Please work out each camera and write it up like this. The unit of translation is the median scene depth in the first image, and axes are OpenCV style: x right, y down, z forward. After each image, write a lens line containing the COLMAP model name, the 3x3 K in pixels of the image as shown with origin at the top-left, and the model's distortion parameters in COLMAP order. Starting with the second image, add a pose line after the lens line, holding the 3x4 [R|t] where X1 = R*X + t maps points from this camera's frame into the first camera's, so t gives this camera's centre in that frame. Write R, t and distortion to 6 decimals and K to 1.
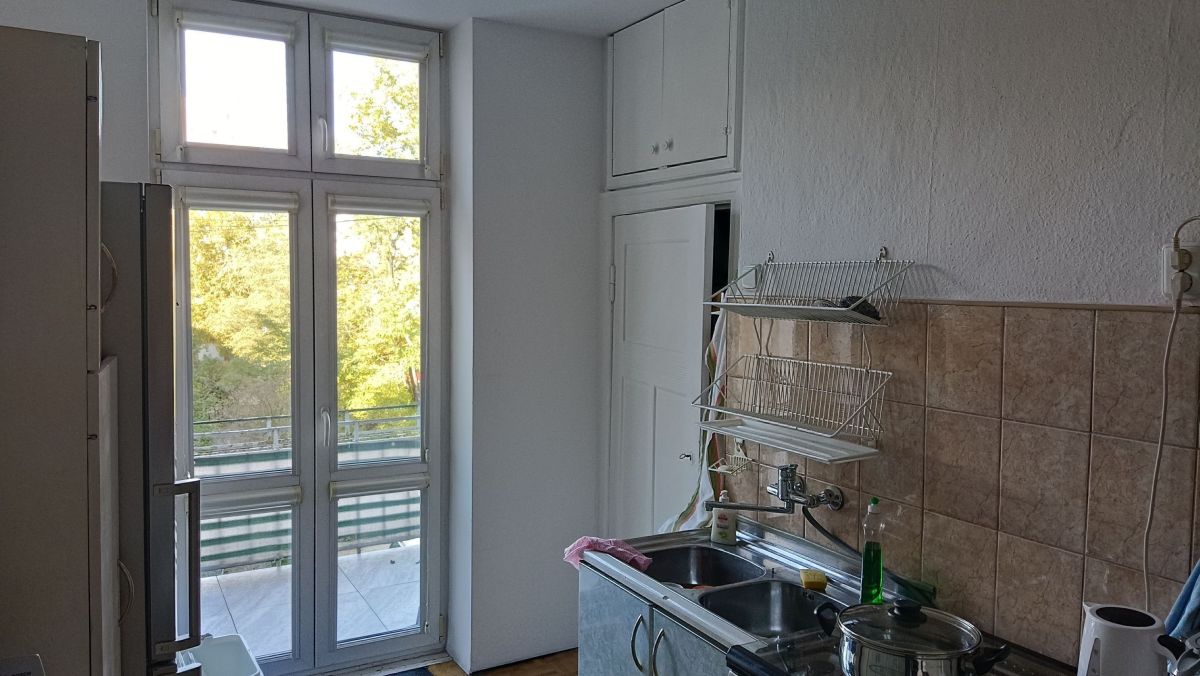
lens RADIAL K [[898.4, 0, 602.9], [0, 898.4, 332.1], [0, 0, 1]] dist [0.053480, -0.020094]
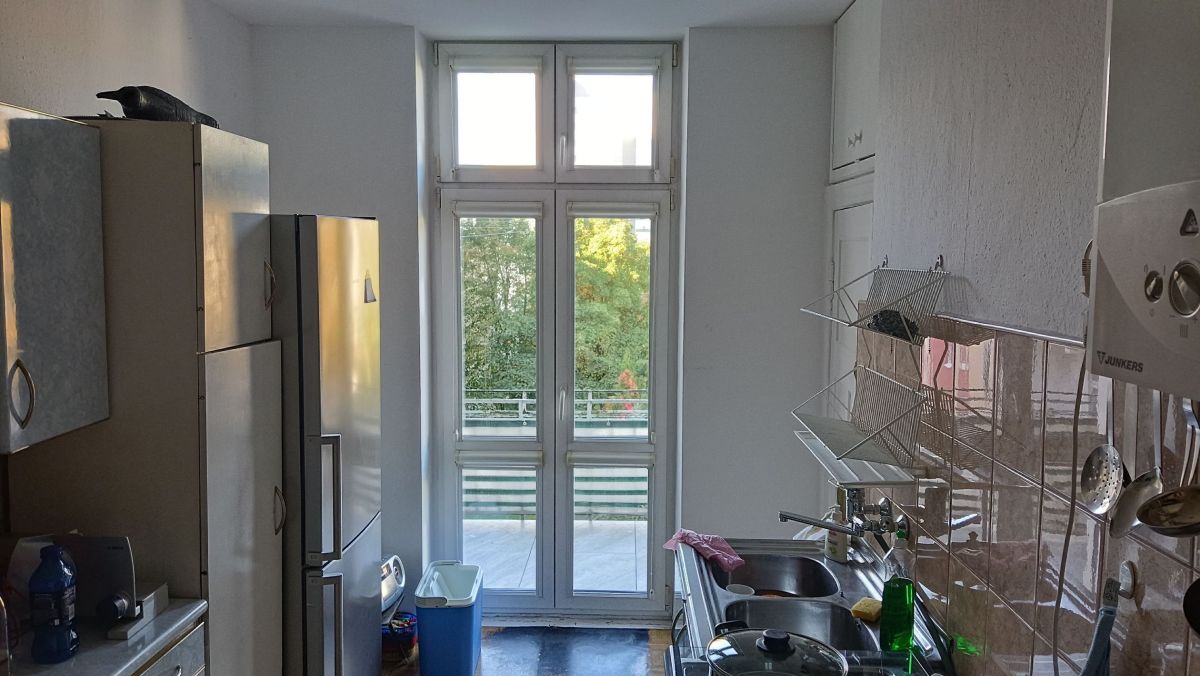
lens RADIAL K [[898.4, 0, 603.6], [0, 898.4, 337.6], [0, 0, 1]] dist [0.053480, -0.020094]
pose [[0.858245, 0.043689, -0.511377, 0.320456], [-0.027835, 0.998866, 0.038622, -0.025256], [0.512484, -0.018913, 0.858488, 0.040569]]
